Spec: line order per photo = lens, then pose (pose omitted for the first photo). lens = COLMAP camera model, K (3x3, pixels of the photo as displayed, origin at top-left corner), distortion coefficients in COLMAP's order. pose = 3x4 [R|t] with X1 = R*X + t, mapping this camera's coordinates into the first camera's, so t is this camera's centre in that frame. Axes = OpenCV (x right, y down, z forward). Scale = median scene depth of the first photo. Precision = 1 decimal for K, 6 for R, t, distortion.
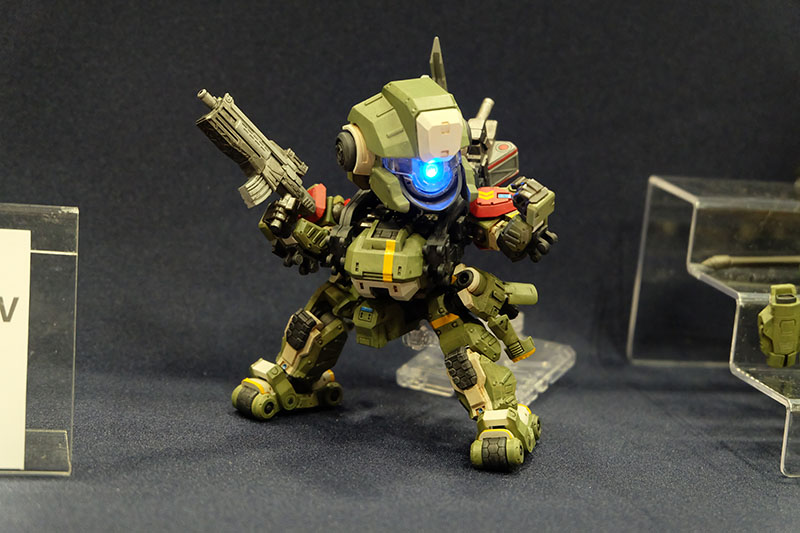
lens RADIAL K [[1725.3, 0, 400.2], [0, 1725.3, 266.7], [0, 0, 1]] dist [0.036867, 0.000000]
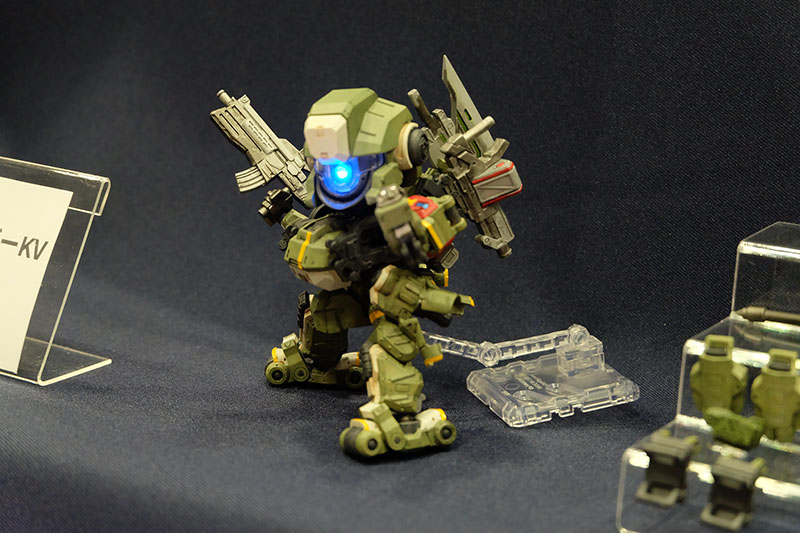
lens RADIAL K [[1725.3, 0, 400.4], [0, 1725.3, 266.2], [0, 0, 1]] dist [0.036867, 0.000000]
pose [[0.728610, 0.113700, -0.675426, 0.771112], [-0.137274, 0.990358, 0.018632, -0.022054], [0.671032, 0.079143, 0.737192, 0.221930]]
